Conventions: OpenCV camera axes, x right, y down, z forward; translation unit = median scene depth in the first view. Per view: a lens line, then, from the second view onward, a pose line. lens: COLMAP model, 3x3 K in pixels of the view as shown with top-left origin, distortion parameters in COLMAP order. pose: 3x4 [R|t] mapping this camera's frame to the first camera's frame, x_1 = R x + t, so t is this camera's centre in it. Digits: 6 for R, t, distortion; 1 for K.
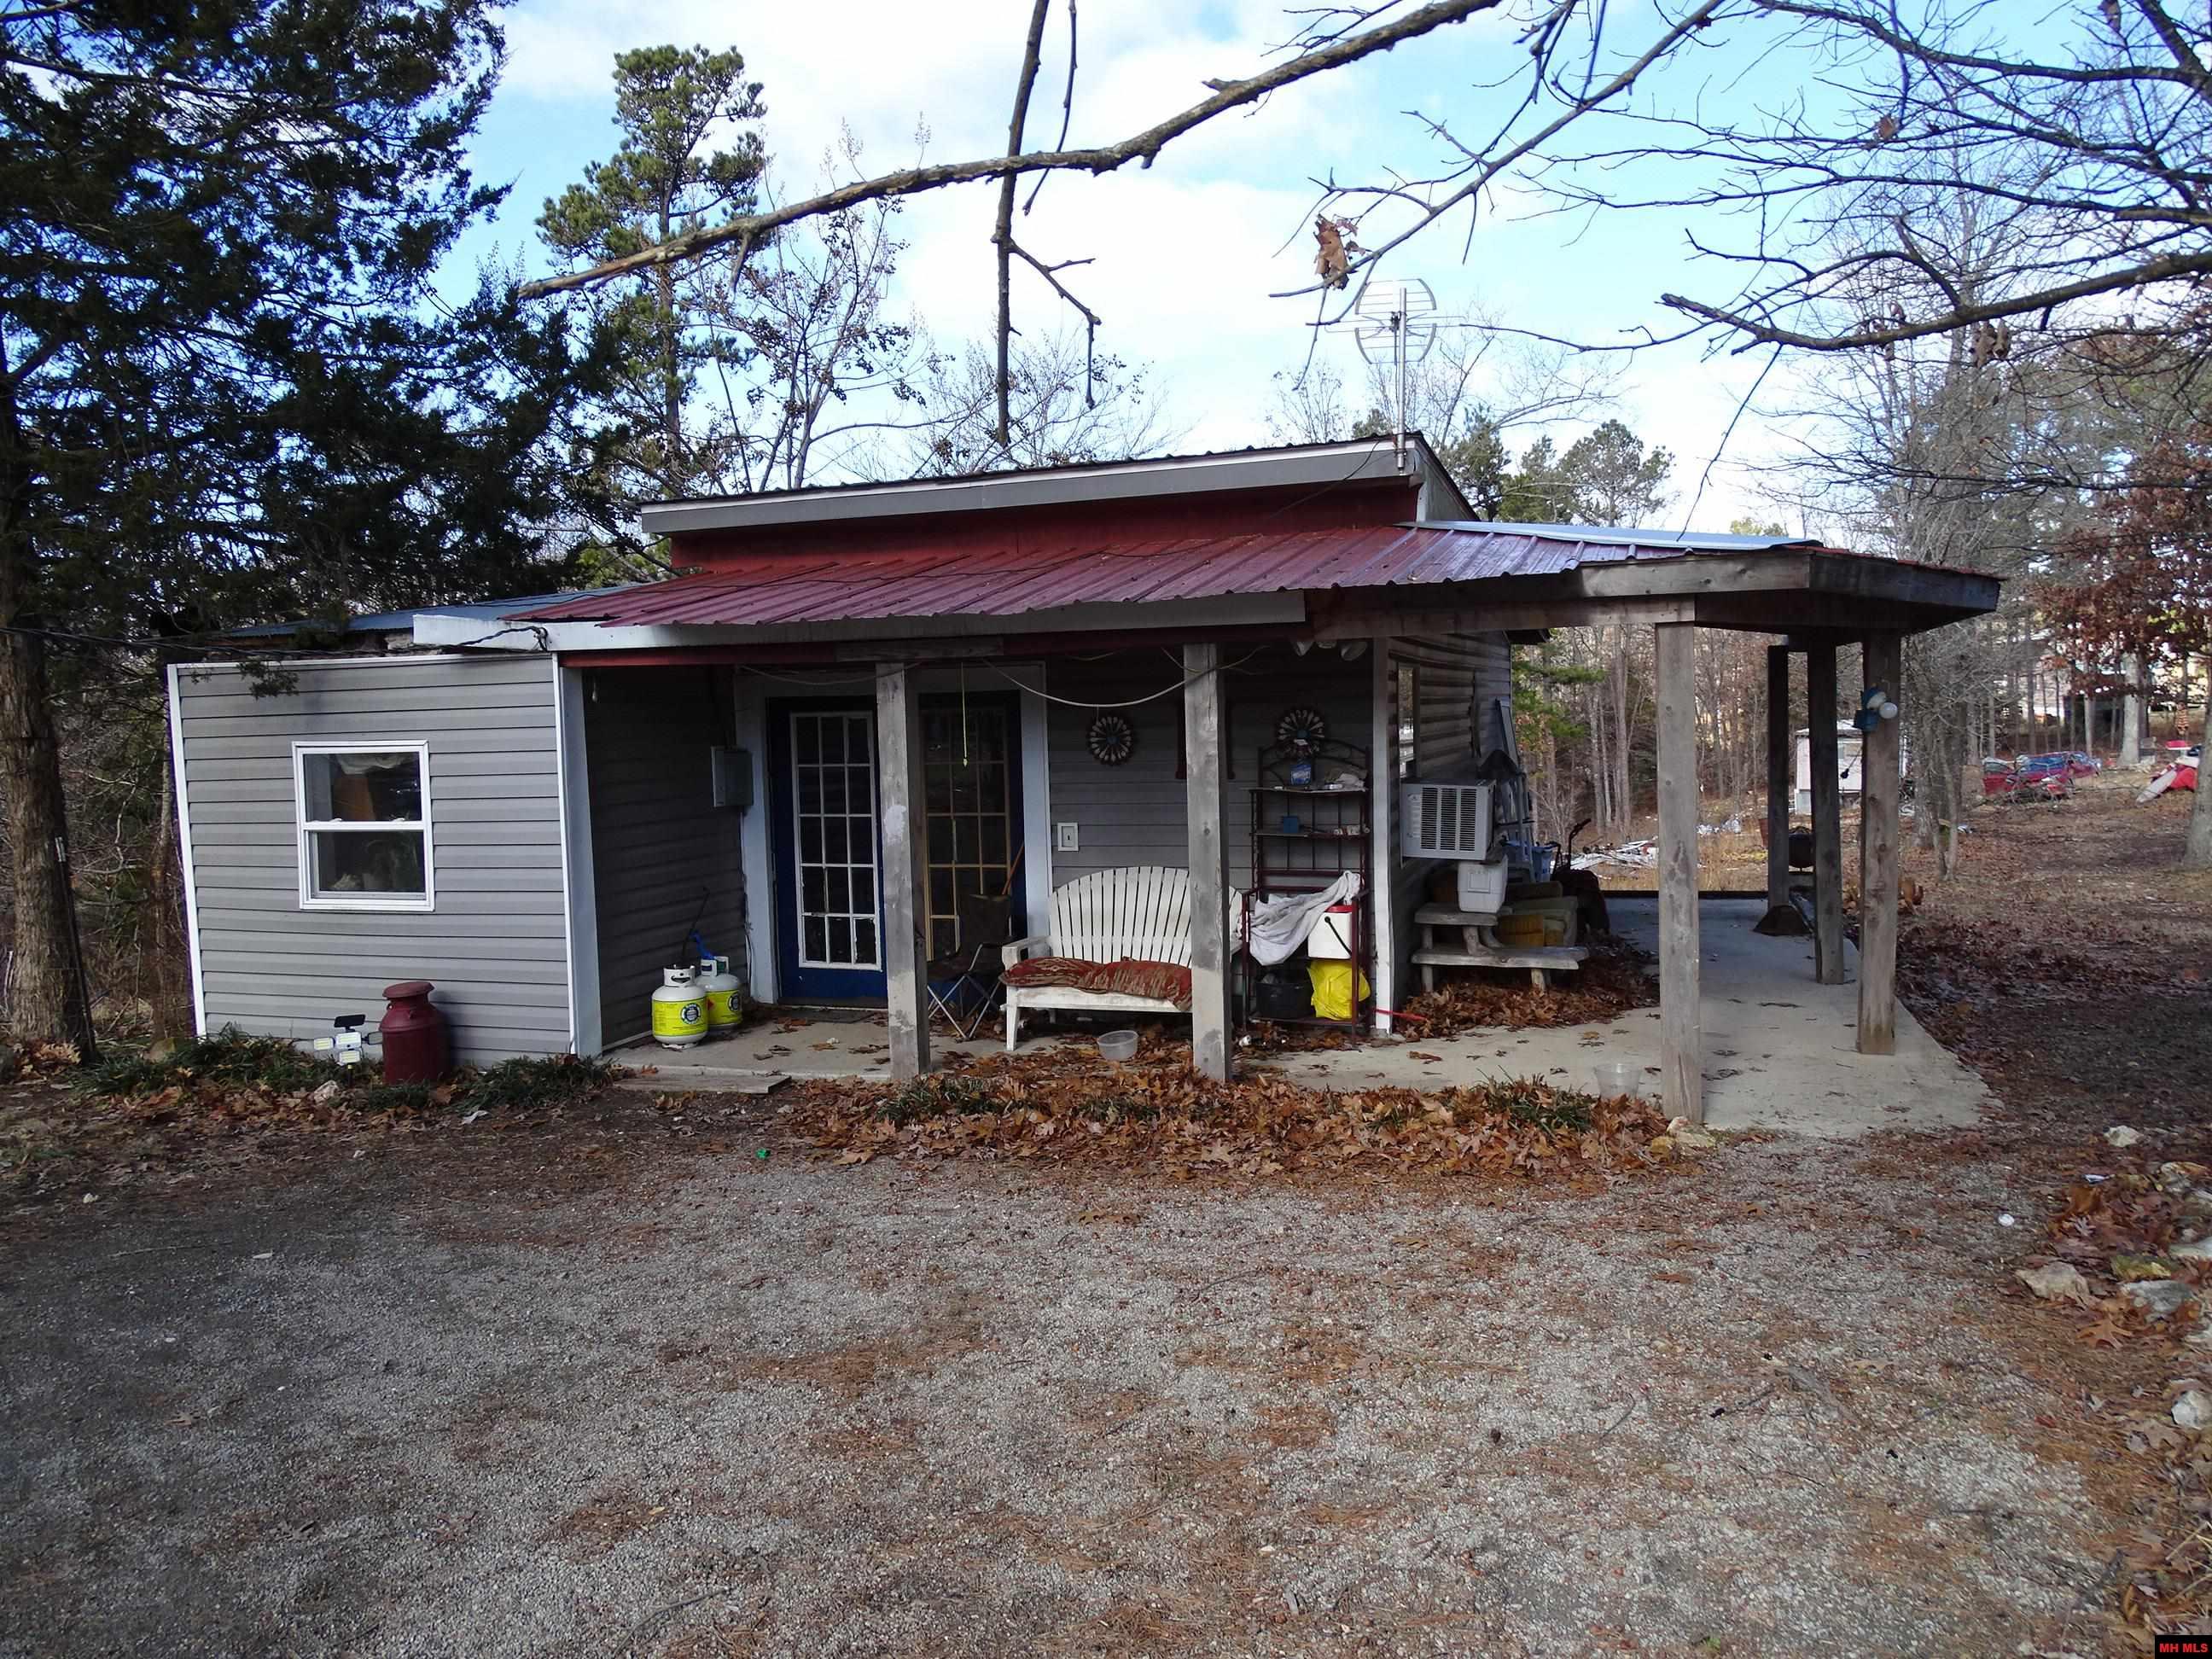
lens RADIAL K [[1568.1, 0, 1114.8], [0, 1568.1, 829.4], [0, 0, 1]] dist [0.014086, -0.006317]
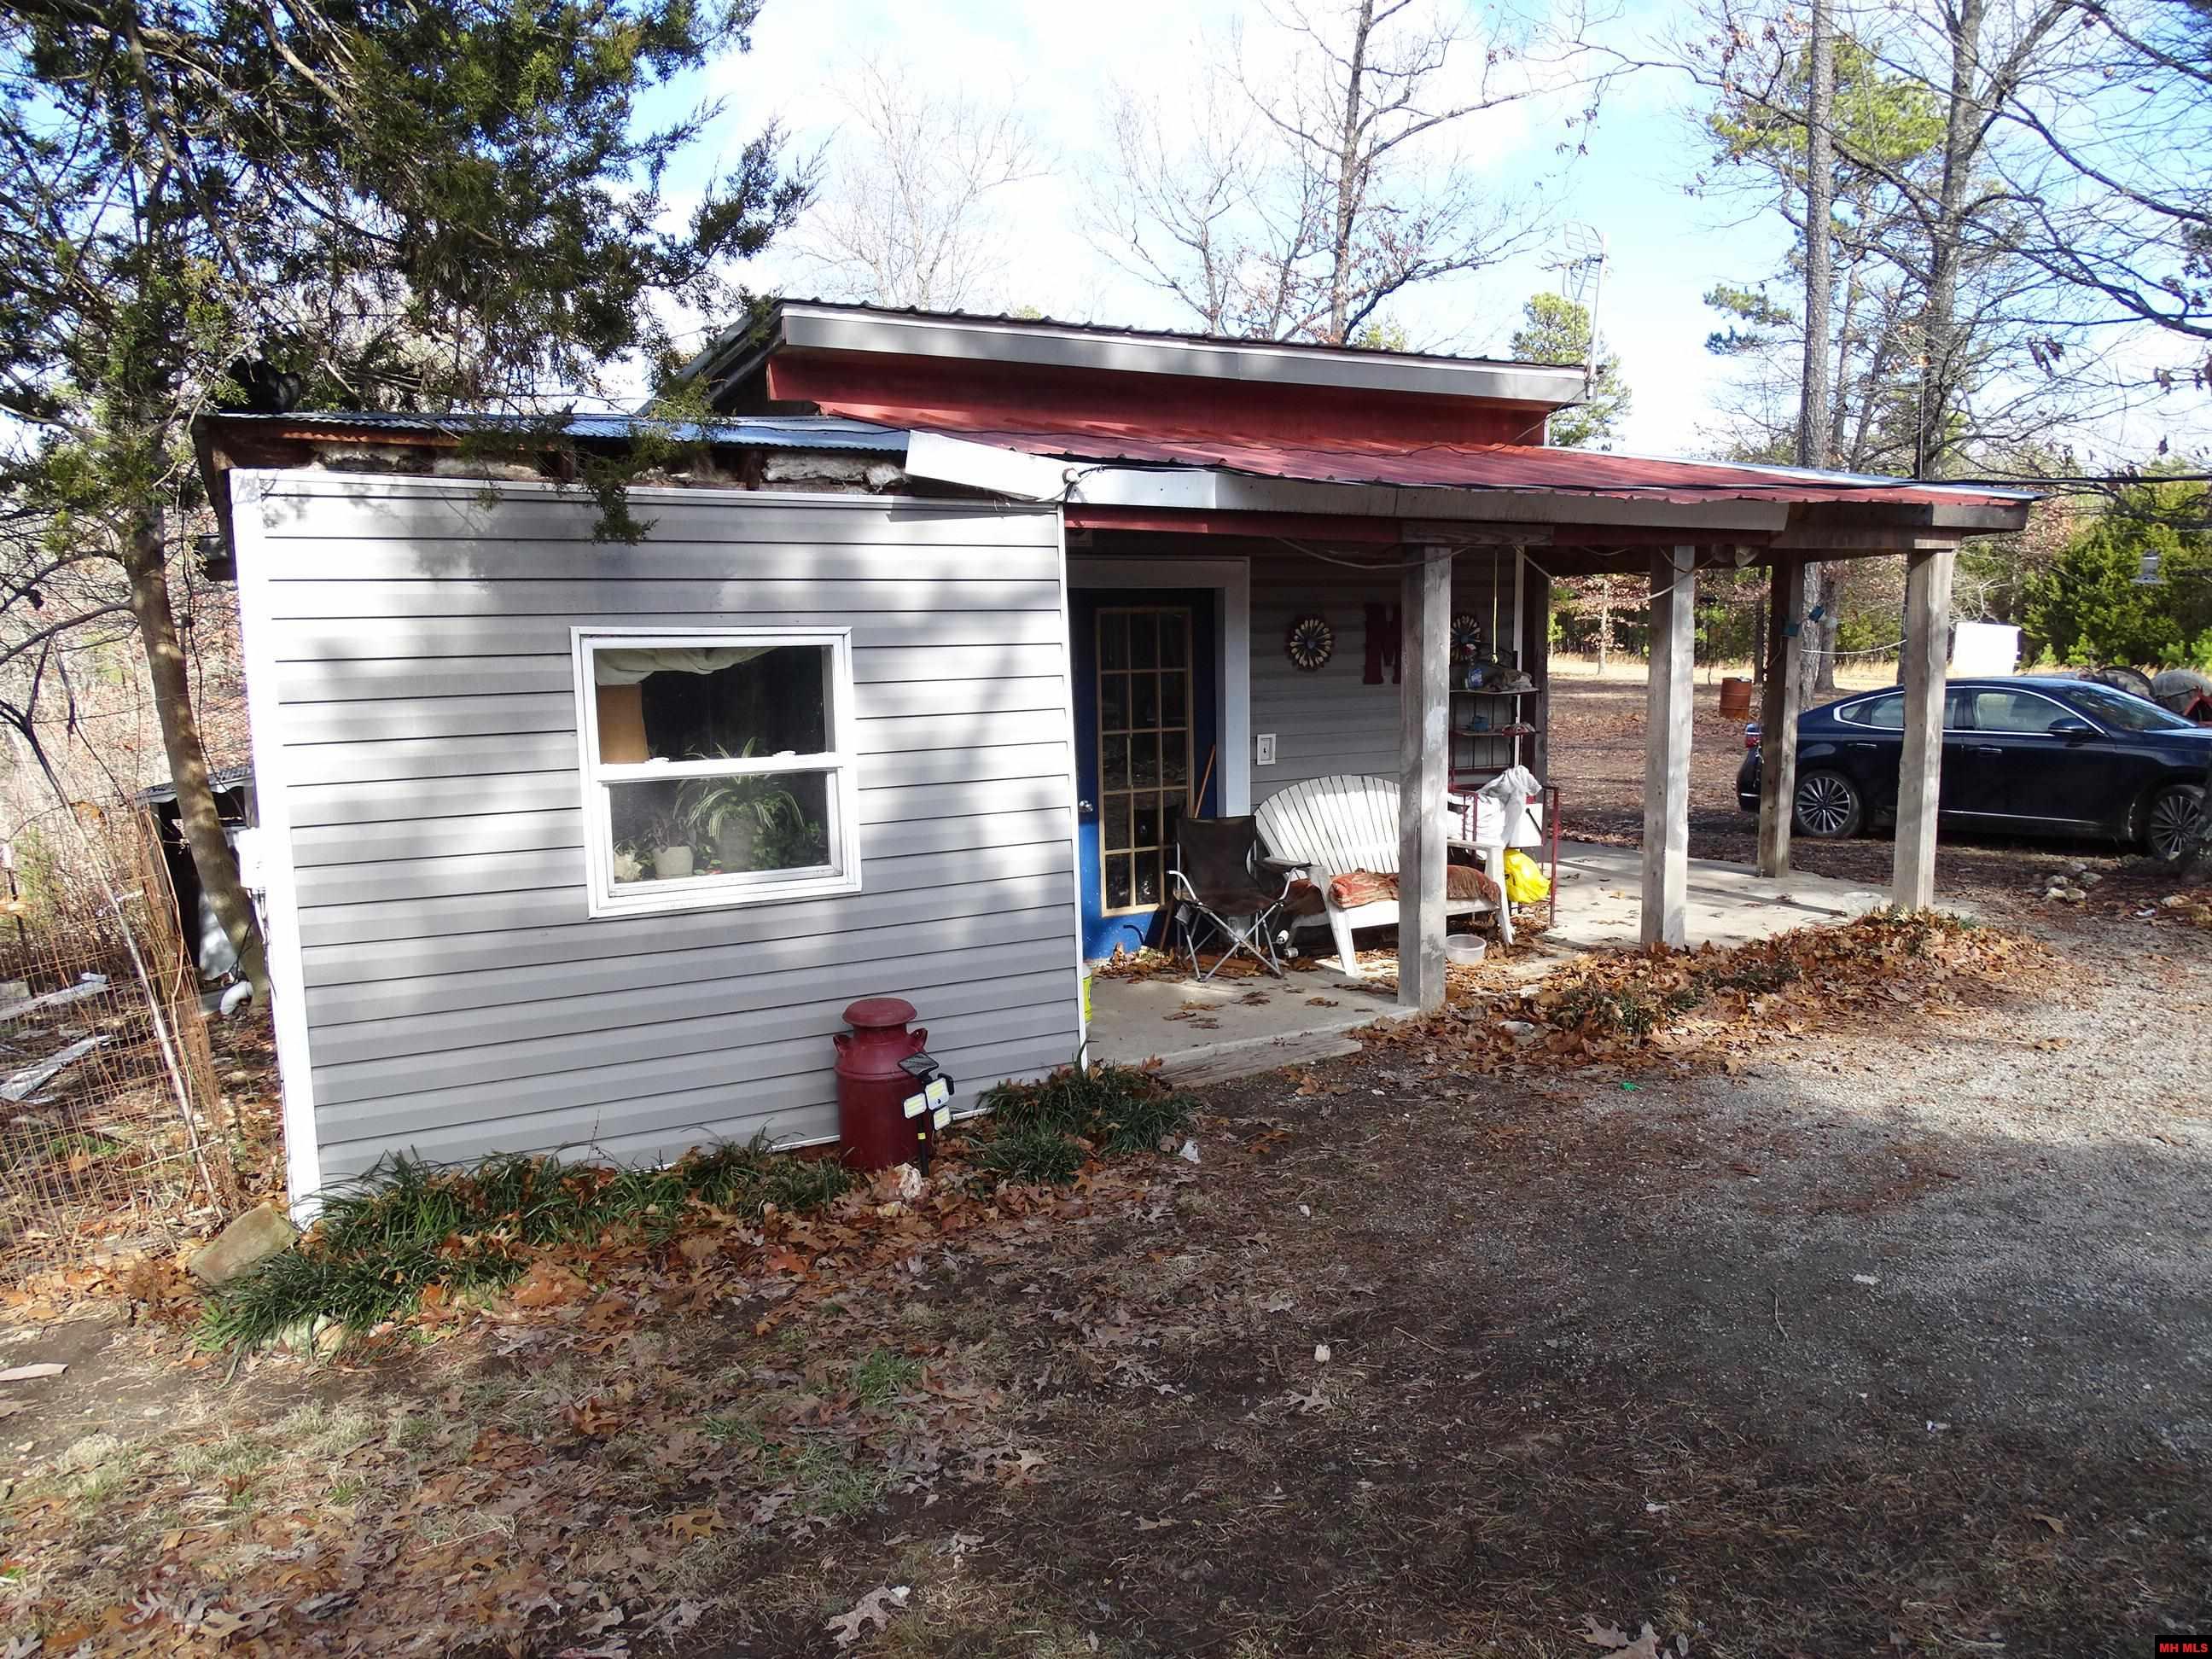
lens RADIAL K [[1568.1, 0, 1122.4], [0, 1568.1, 827.0], [0, 0, 1]] dist [0.014086, -0.006317]
pose [[0.661413, -0.074904, 0.746272, -0.884923], [0.051161, 0.997189, 0.054746, -0.004779], [-0.748275, 0.001970, 0.663386, 0.509562]]
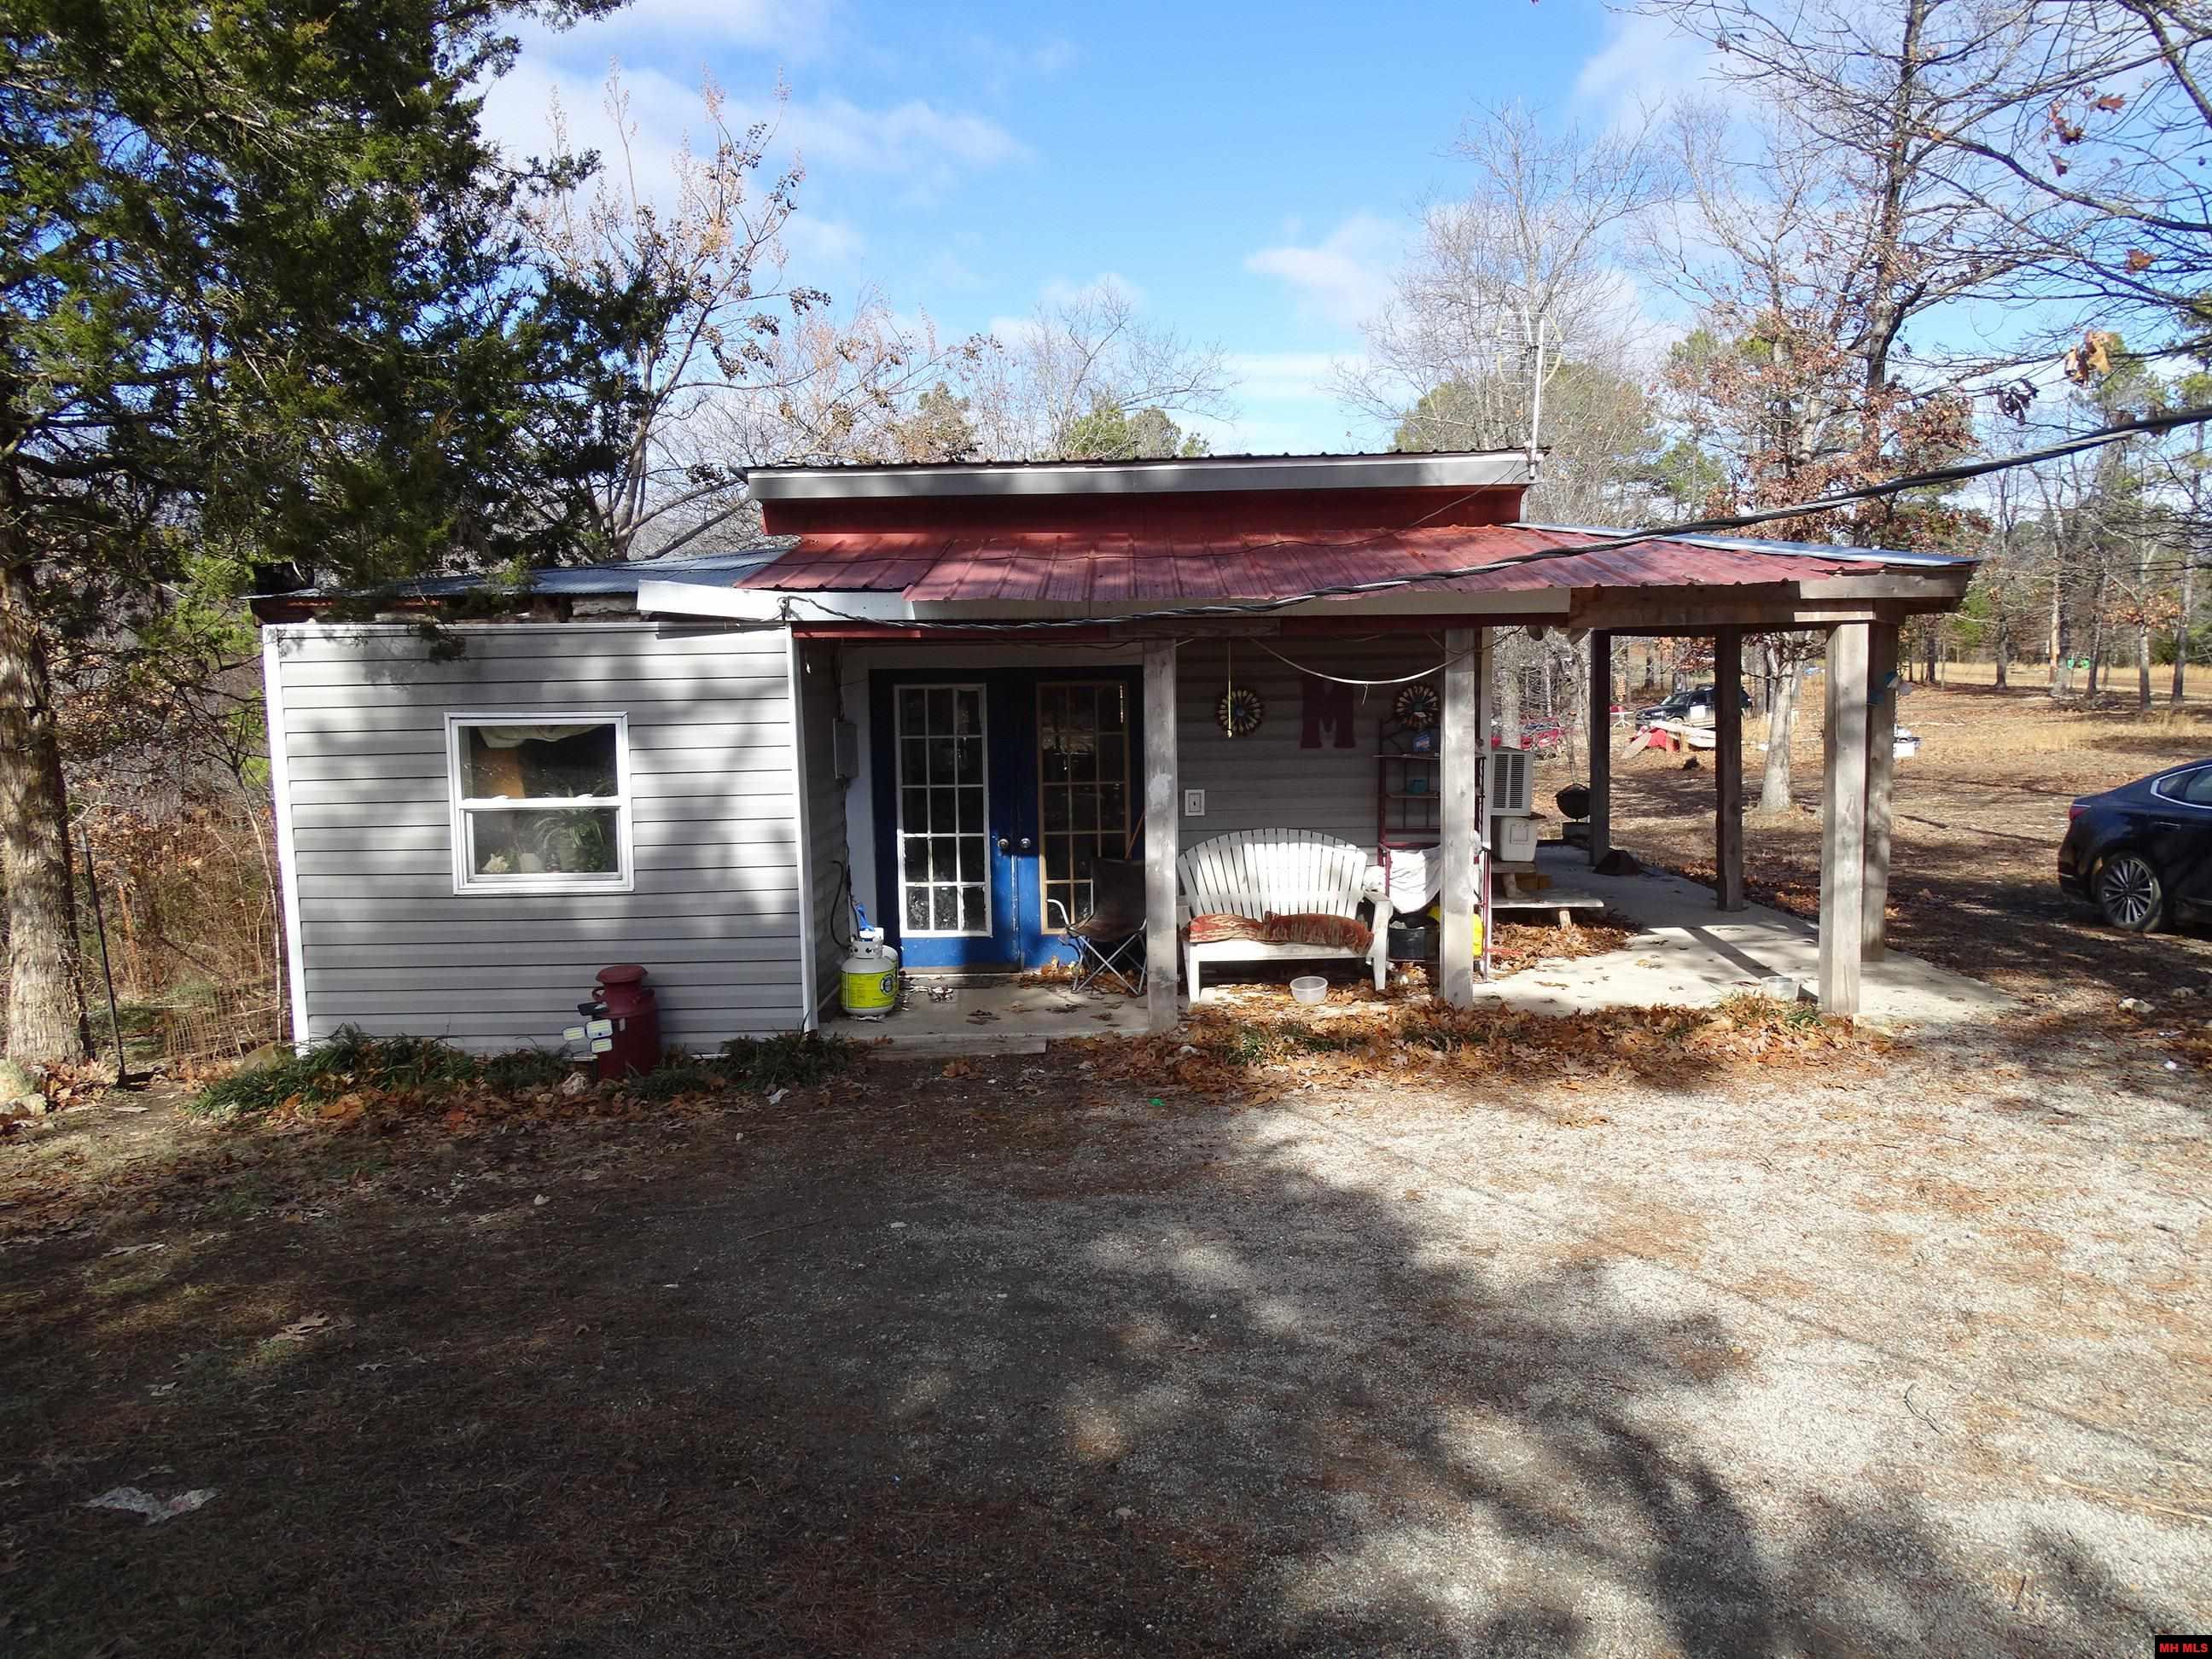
lens RADIAL K [[1568.1, 0, 1125.8], [0, 1568.1, 829.7], [0, 0, 1]] dist [0.014086, -0.006317]
pose [[0.944176, -0.022682, 0.328660, -0.485323], [0.015573, 0.999585, 0.024249, -0.003772], [-0.329074, -0.017777, 0.944137, 0.003099]]
